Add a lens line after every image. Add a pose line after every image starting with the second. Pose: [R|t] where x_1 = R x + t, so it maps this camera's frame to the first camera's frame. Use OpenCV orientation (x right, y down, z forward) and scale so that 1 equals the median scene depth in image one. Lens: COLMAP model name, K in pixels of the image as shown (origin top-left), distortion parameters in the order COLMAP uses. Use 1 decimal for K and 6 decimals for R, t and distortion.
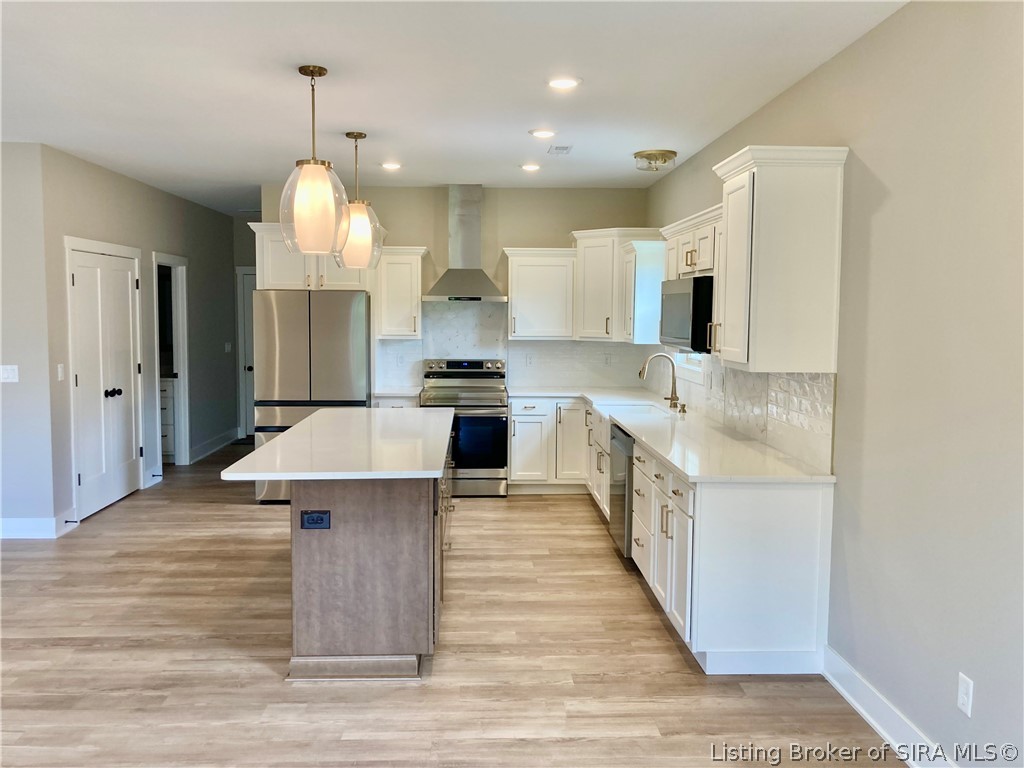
lens RADIAL K [[832.3, 0, 516.6], [0, 832.3, 378.1], [0, 0, 1]] dist [0.033902, -0.003712]
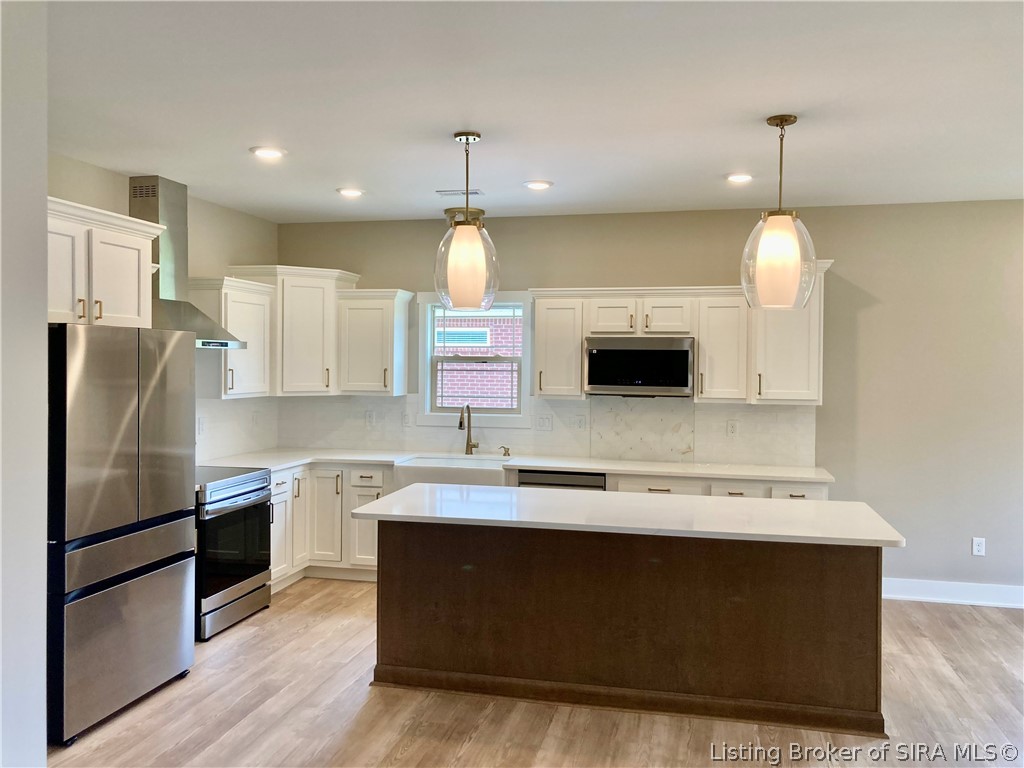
lens RADIAL K [[832.3, 0, 516.6], [0, 832.3, 378.1], [0, 0, 1]] dist [0.033902, -0.003712]
pose [[0.271598, -0.019701, 0.962209, -1.117204], [0.069344, 0.997592, 0.000852, -0.081329], [-0.959909, 0.066492, 0.272310, 0.925646]]
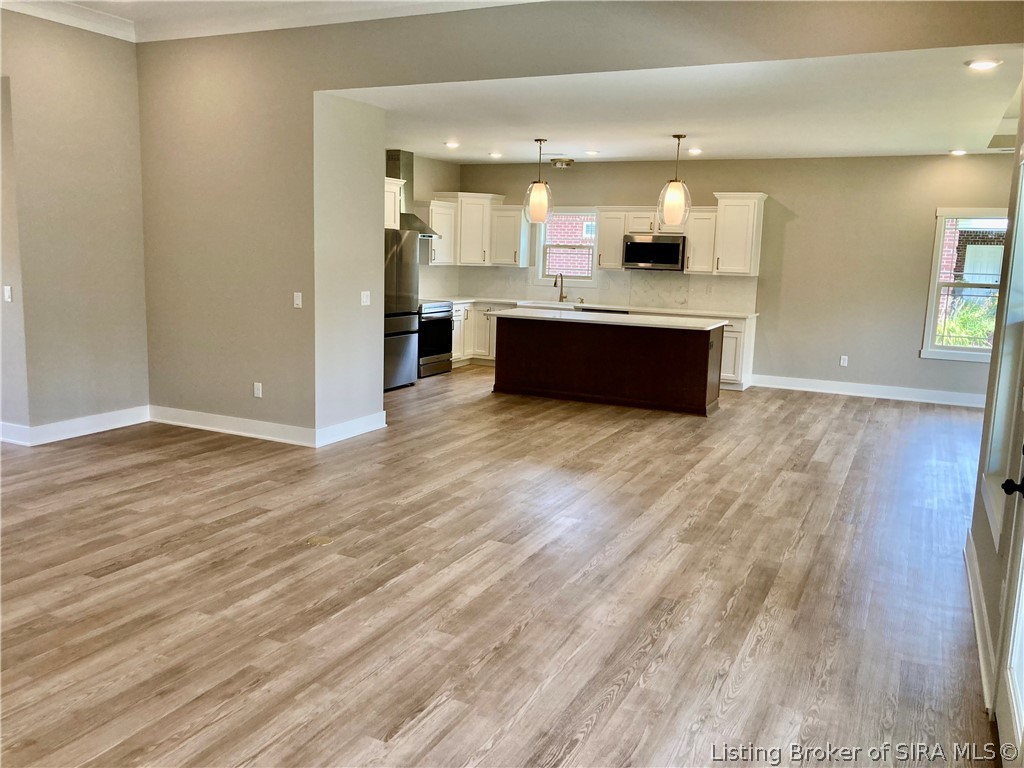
lens RADIAL K [[827.9, 0, 512.0], [0, 827.9, 384.0], [0, 0, 1]] dist [0.049092, -0.002306]
pose [[0.489398, -0.133992, 0.861705, -2.058515], [0.044787, 0.990683, 0.128611, -0.036092], [-0.870910, -0.024349, 0.490839, 0.277908]]
